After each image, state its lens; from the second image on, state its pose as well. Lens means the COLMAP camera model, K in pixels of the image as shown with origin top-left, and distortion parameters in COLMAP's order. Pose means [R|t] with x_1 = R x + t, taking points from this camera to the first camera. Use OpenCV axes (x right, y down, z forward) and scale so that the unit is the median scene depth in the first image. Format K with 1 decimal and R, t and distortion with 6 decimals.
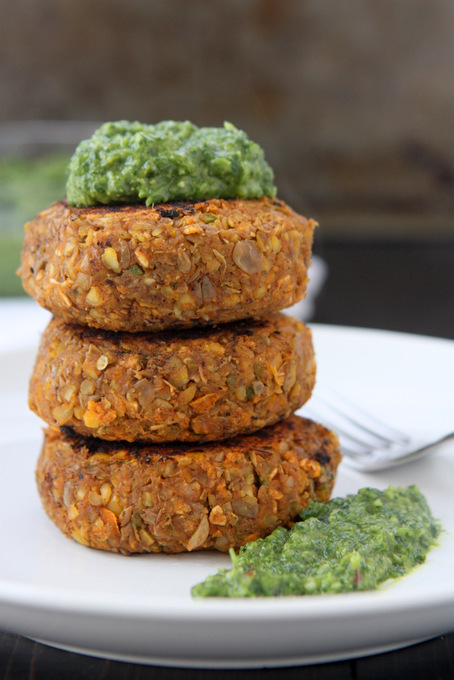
lens RADIAL K [[1713.8, 0, 227.0], [0, 1713.8, 340.0], [0, 0, 1]] dist [0.122375, 0.110436]
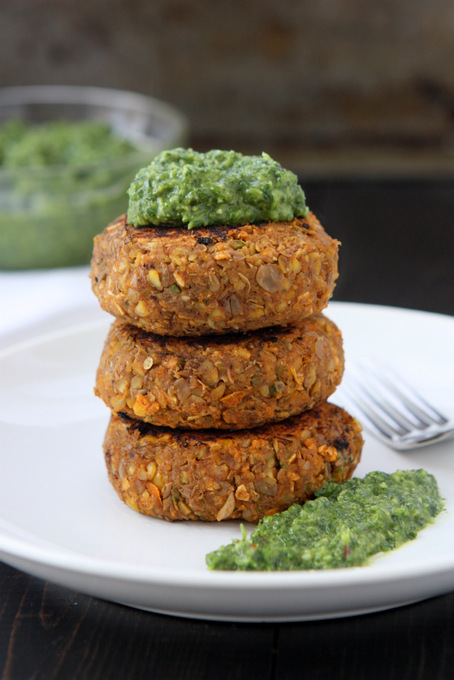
lens RADIAL K [[2147.0, 0, 225.6], [0, 2147.0, 370.5], [0, 0, 1]] dist [0.530184, -0.029117]
pose [[0.990453, 0.029043, -0.134757, 0.181725], [-0.016512, 0.995511, 0.093191, -0.121437], [0.136859, -0.090076, 0.986487, -0.470304]]
